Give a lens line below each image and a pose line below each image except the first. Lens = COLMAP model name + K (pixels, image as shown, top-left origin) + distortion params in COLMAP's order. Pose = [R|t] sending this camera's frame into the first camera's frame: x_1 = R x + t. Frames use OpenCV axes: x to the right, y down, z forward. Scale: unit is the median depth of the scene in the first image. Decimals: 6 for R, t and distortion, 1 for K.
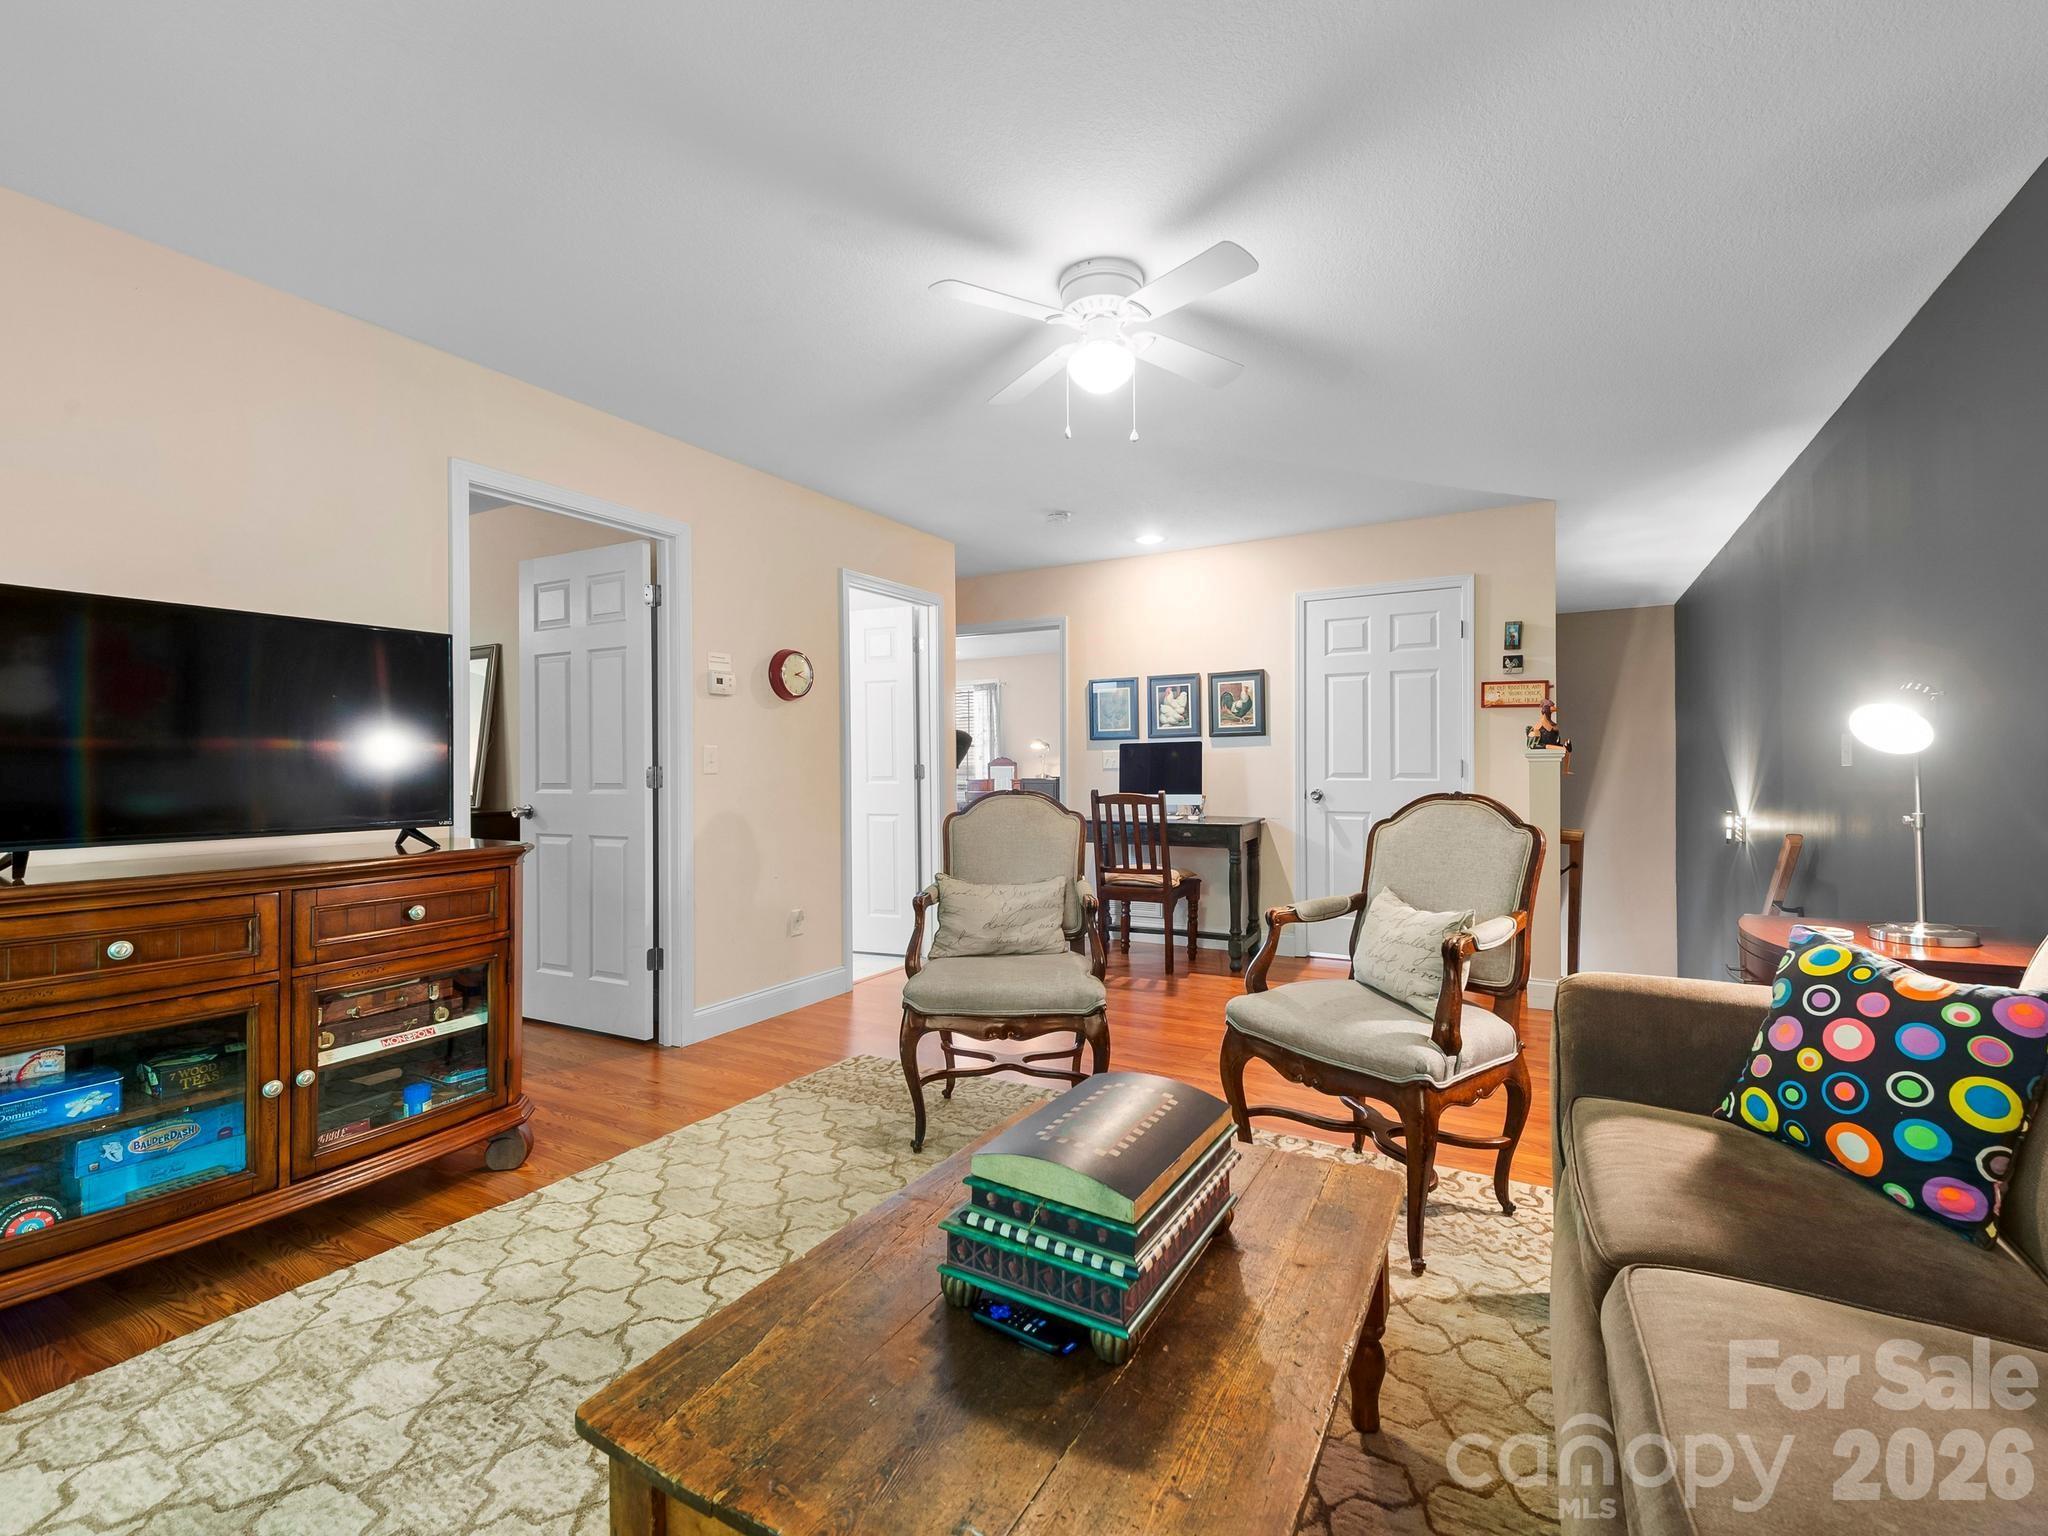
lens RADIAL K [[904.6, 0, 1015.6], [0, 904.6, 768.9], [0, 0, 1]] dist [0.003170, 0.000303]
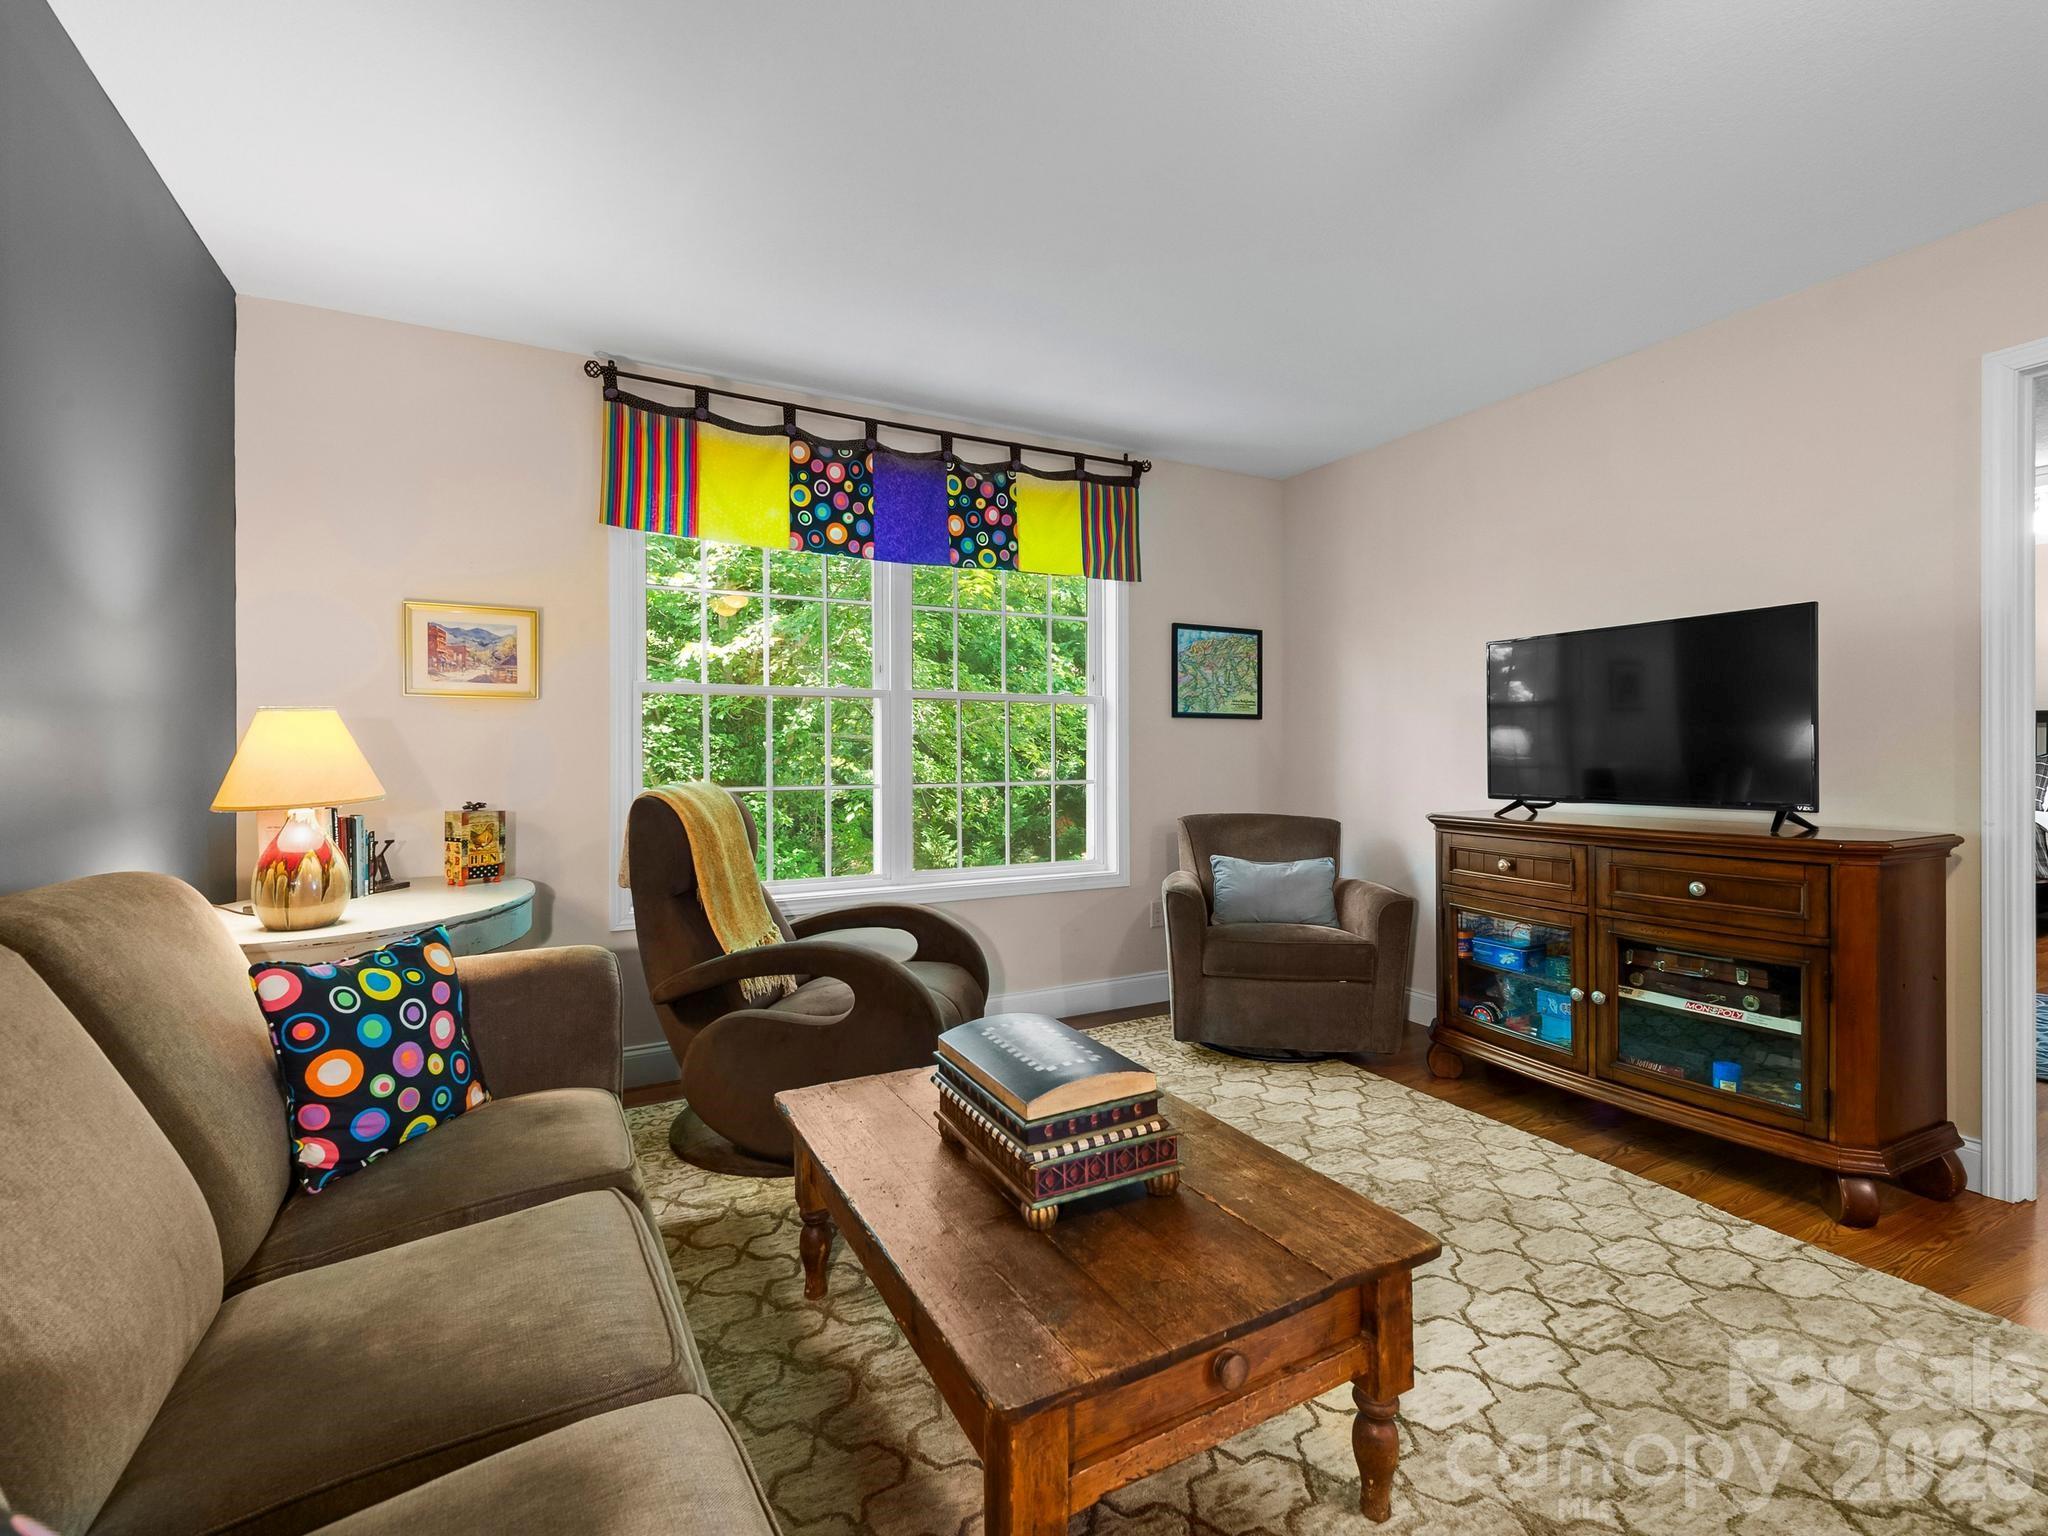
lens RADIAL K [[904.6, 0, 1021.8], [0, 904.6, 754.9], [0, 0, 1]] dist [0.003170, 0.000303]
pose [[-0.526345, 0.011069, -0.850199, 0.696719], [0.007485, 0.999937, 0.008385, -0.010870], [0.850238, -0.001951, -0.526395, 0.981644]]
